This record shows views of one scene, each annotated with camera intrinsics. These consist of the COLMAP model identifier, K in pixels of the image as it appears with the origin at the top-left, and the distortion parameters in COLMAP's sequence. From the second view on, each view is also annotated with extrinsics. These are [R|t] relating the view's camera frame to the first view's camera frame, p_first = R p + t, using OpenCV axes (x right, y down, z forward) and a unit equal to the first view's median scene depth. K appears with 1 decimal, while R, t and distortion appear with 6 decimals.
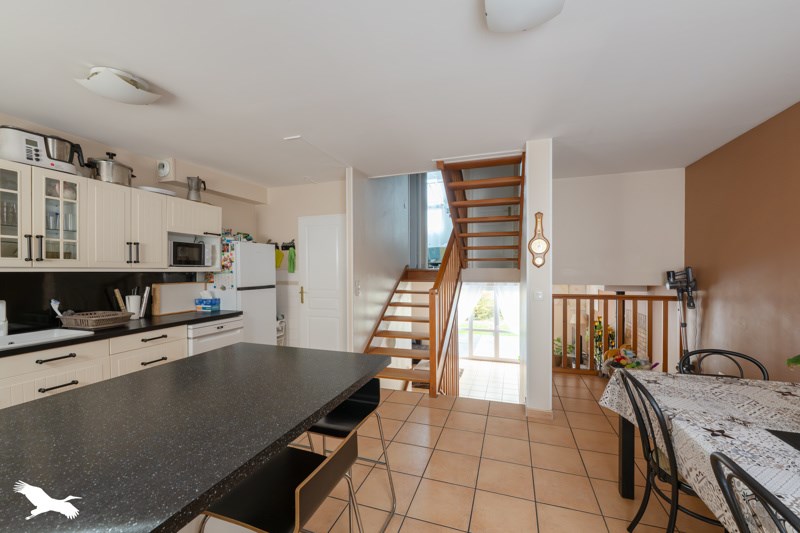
lens RADIAL K [[323.6, 0, 400.4], [0, 323.6, 267.2], [0, 0, 1]] dist [0.000027, 0.000001]
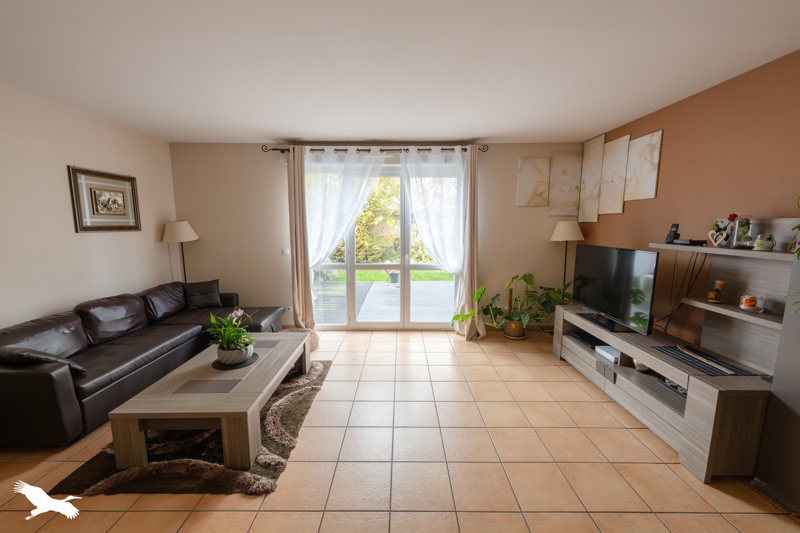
lens RADIAL K [[323.6, 0, 400.1], [0, 323.6, 267.9], [0, 0, 1]] dist [0.000027, 0.000001]
pose [[0.946401, -0.041541, 0.320311, 0.141091], [-0.002706, 0.990641, 0.136470, 0.135358], [-0.322982, -0.130022, 0.937431, 0.564904]]
